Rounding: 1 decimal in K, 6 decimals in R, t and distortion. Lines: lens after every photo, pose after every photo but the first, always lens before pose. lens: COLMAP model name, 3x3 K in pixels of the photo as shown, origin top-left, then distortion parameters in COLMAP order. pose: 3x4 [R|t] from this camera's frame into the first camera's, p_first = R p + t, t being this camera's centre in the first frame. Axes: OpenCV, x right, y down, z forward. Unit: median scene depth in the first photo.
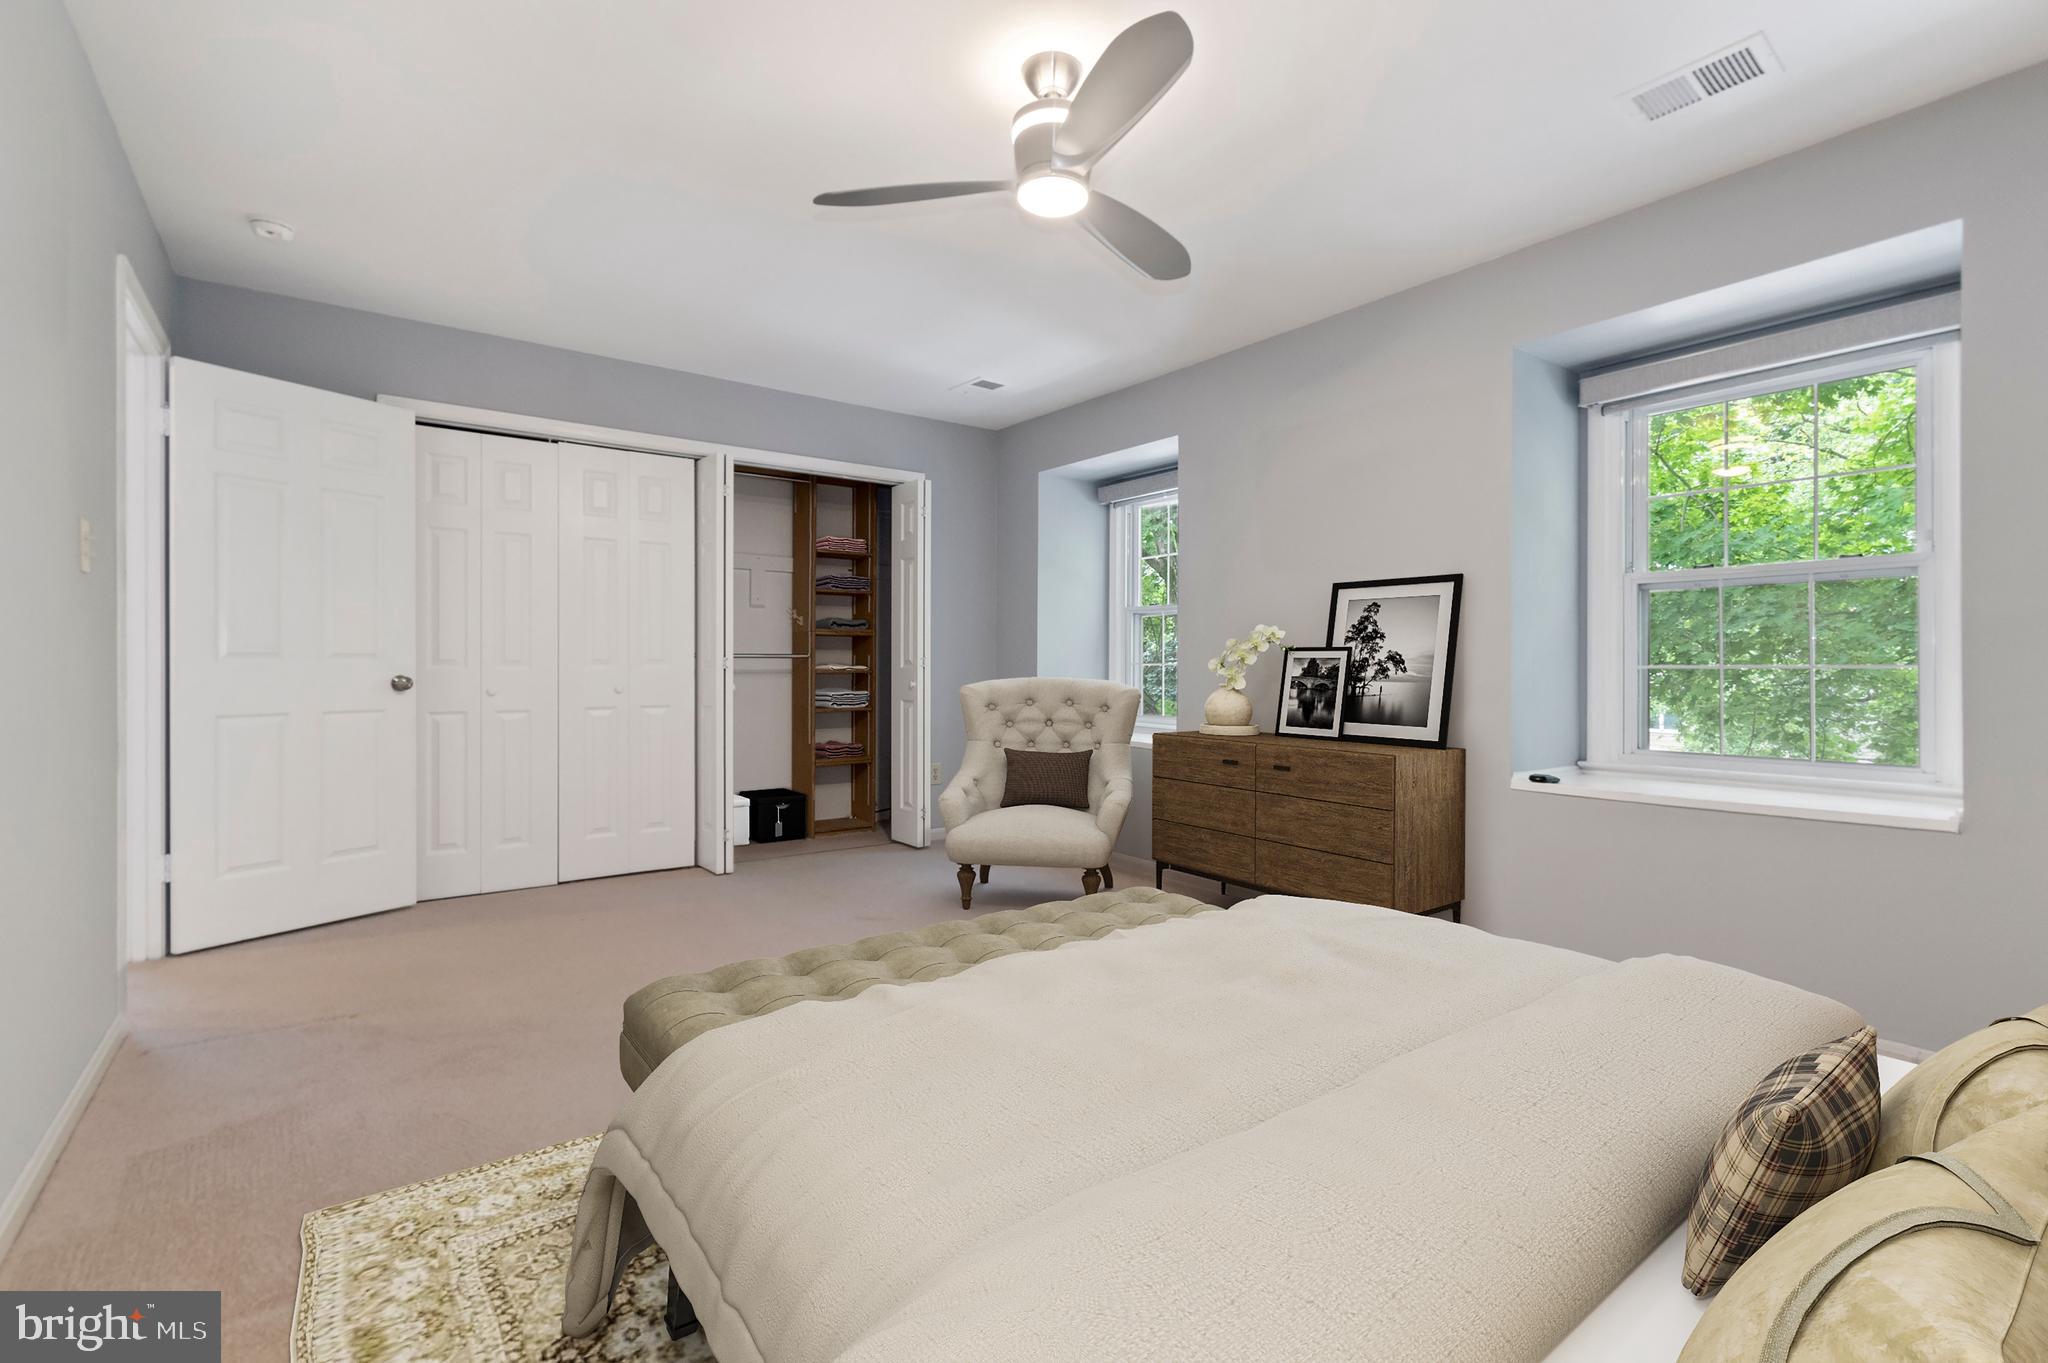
lens RADIAL K [[935.9, 0, 1024.0], [0, 935.9, 681.5], [0, 0, 1]] dist [-0.120680, 0.026121]
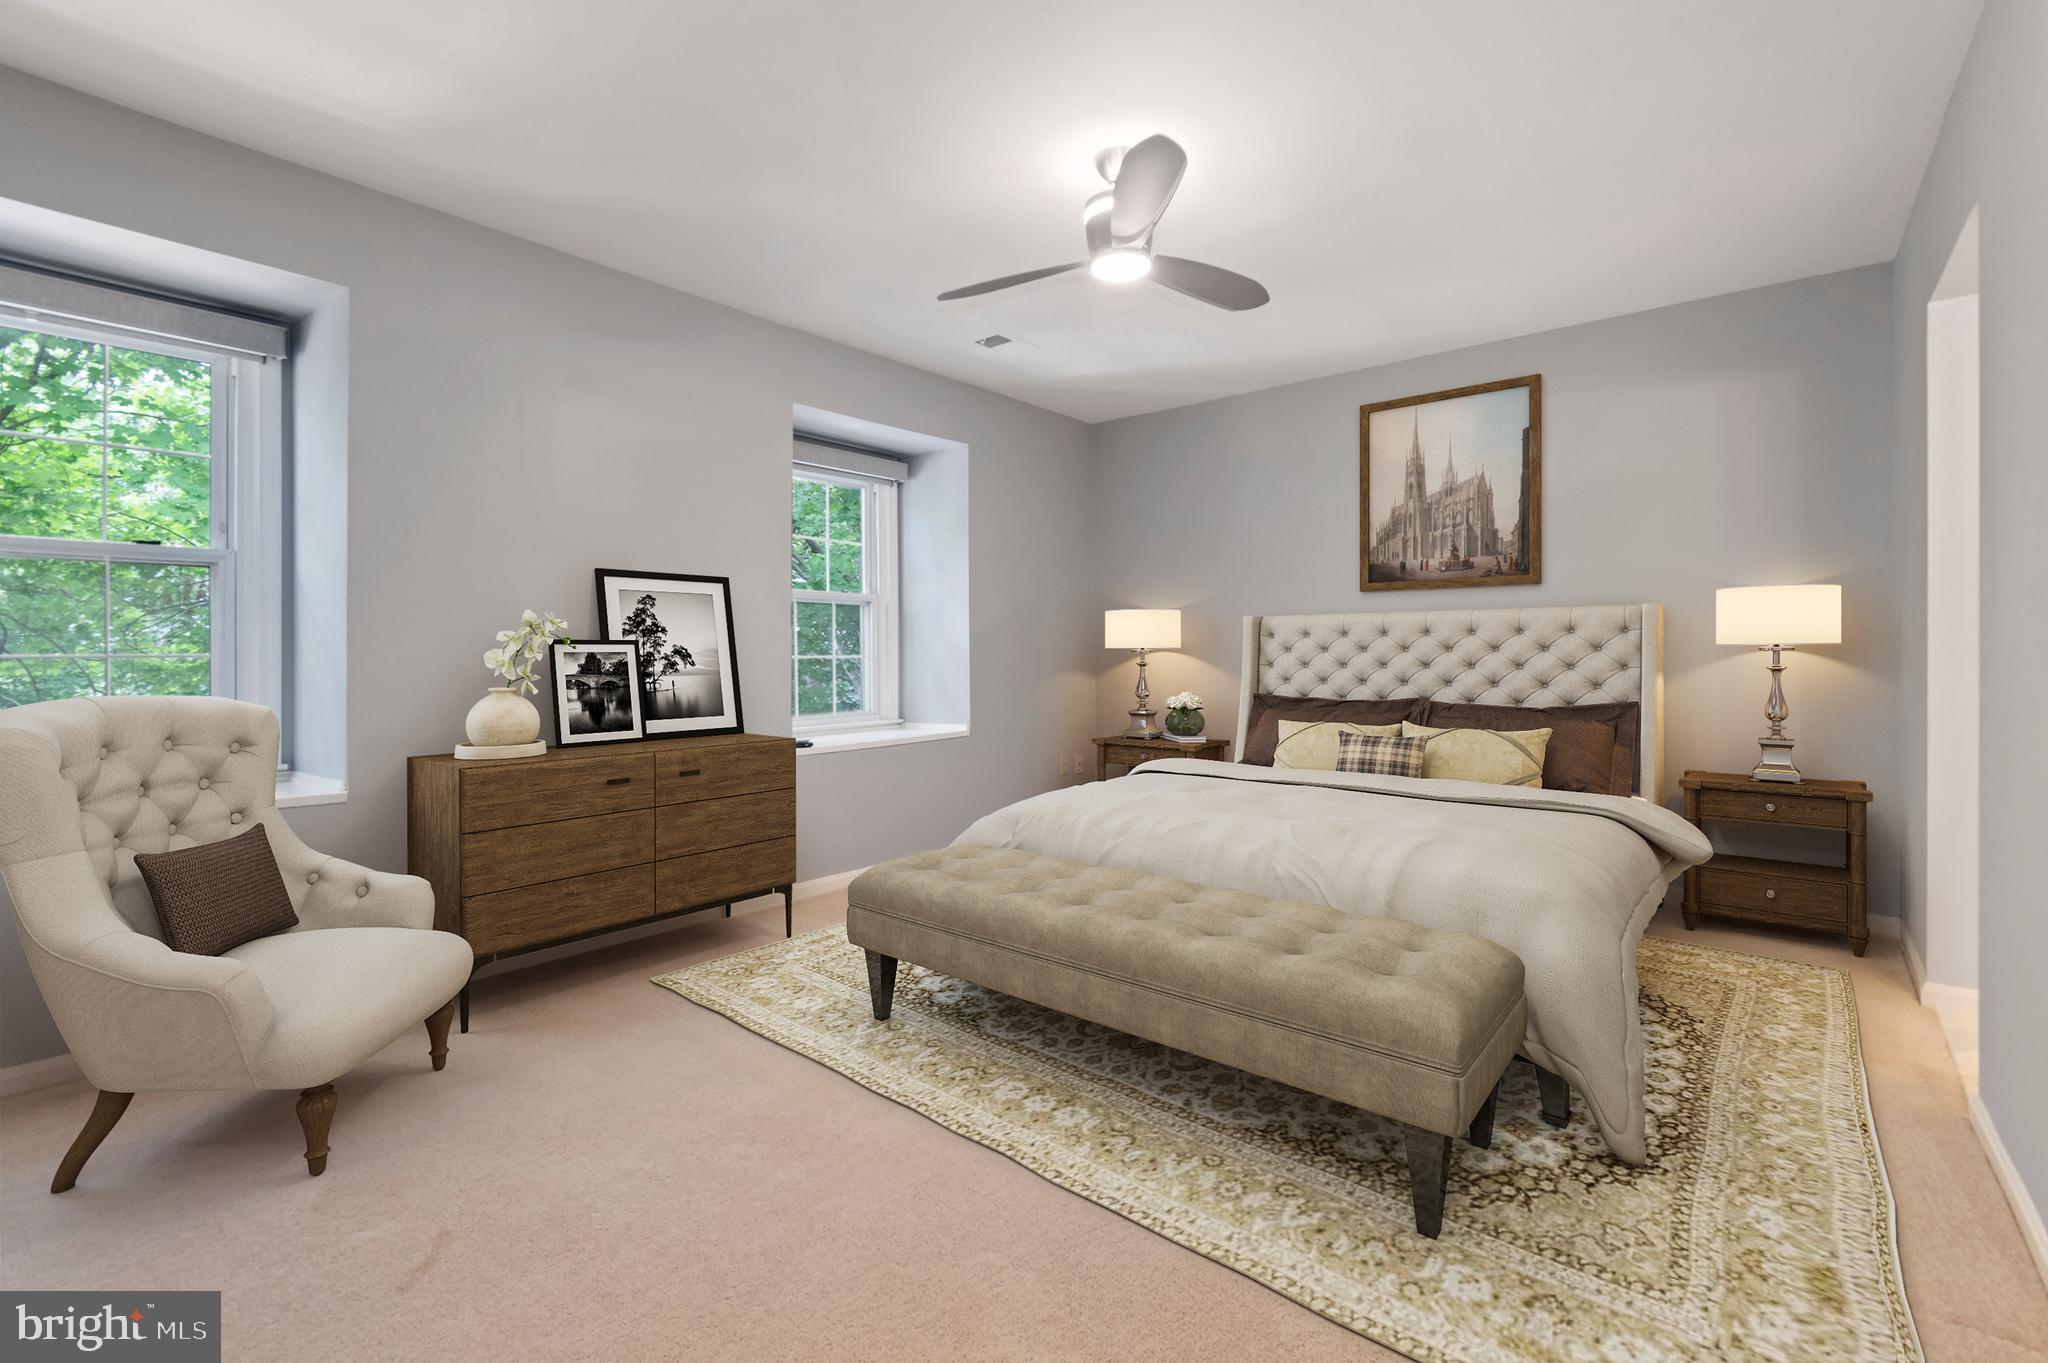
lens RADIAL K [[875.3, 0, 1024.0], [0, 875.3, 681.5], [0, 0, 1]] dist [0.091798, -0.022346]
pose [[-0.232644, -0.042801, 0.971620, -0.631717], [0.016775, 0.998706, 0.048011, -0.033448], [-0.972417, 0.027469, -0.231625, 0.845574]]
